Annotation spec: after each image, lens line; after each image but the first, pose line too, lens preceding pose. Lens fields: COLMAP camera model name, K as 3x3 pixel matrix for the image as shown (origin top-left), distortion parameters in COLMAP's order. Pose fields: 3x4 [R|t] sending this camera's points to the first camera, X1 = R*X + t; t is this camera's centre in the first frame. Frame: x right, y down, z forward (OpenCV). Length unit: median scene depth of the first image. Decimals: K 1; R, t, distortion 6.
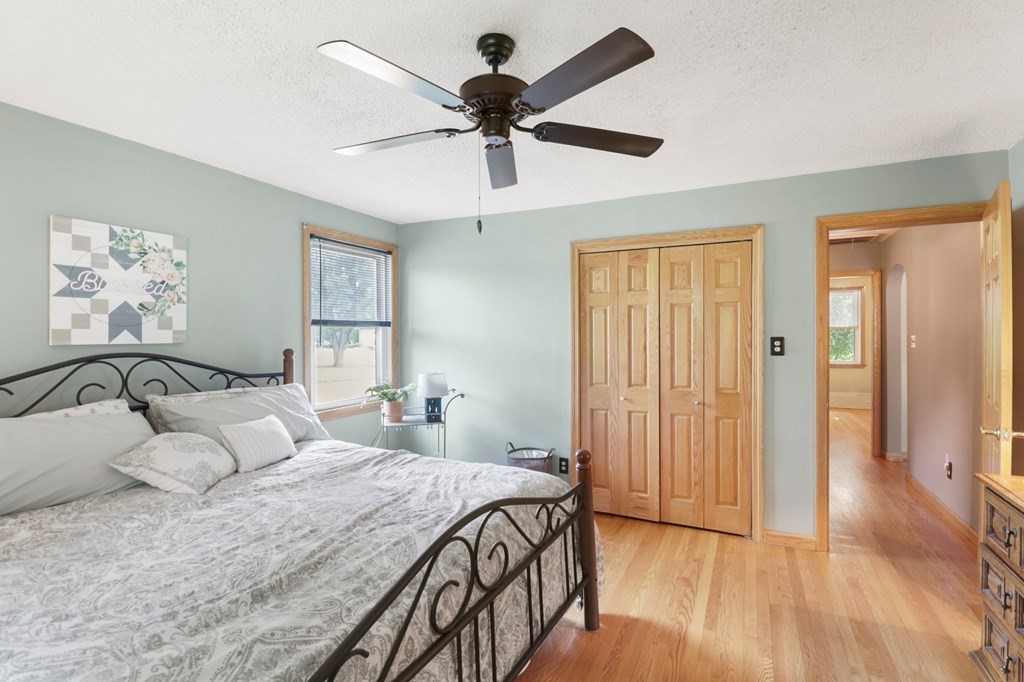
lens RADIAL K [[472.2, 0, 514.5], [0, 472.2, 340.6], [0, 0, 1]] dist [-0.025168, -0.005825]
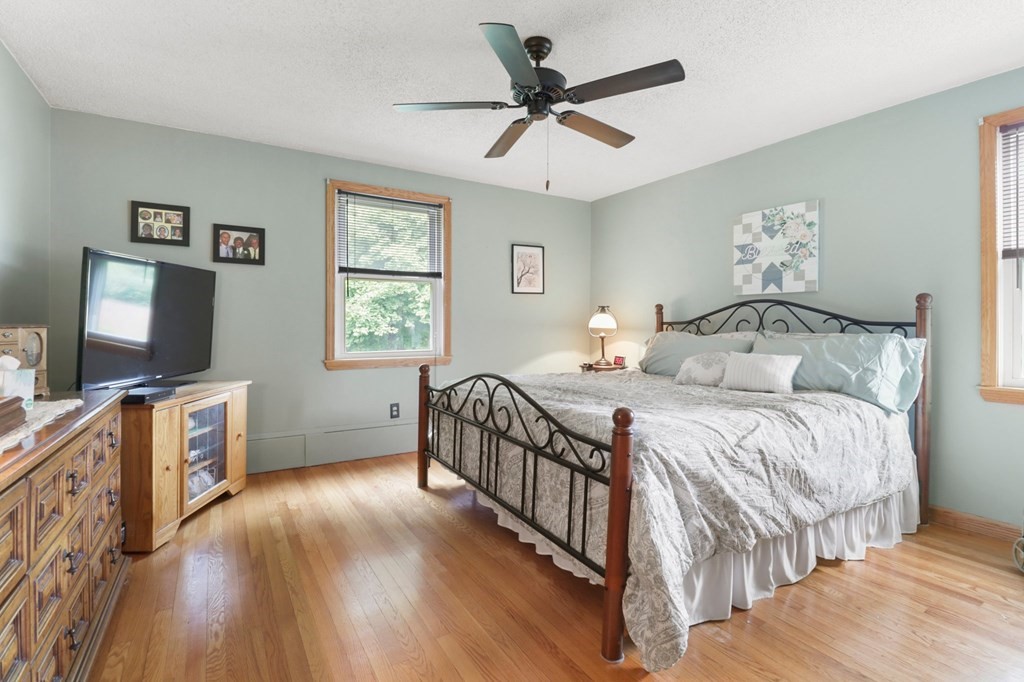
lens RADIAL K [[472.2, 0, 519.2], [0, 472.2, 319.1], [0, 0, 1]] dist [-0.025168, -0.005825]
pose [[-0.512800, 0.002867, -0.858503, 0.725357], [-0.002822, 0.999983, 0.005025, 0.077972], [0.858503, 0.005000, -0.512784, 1.054078]]
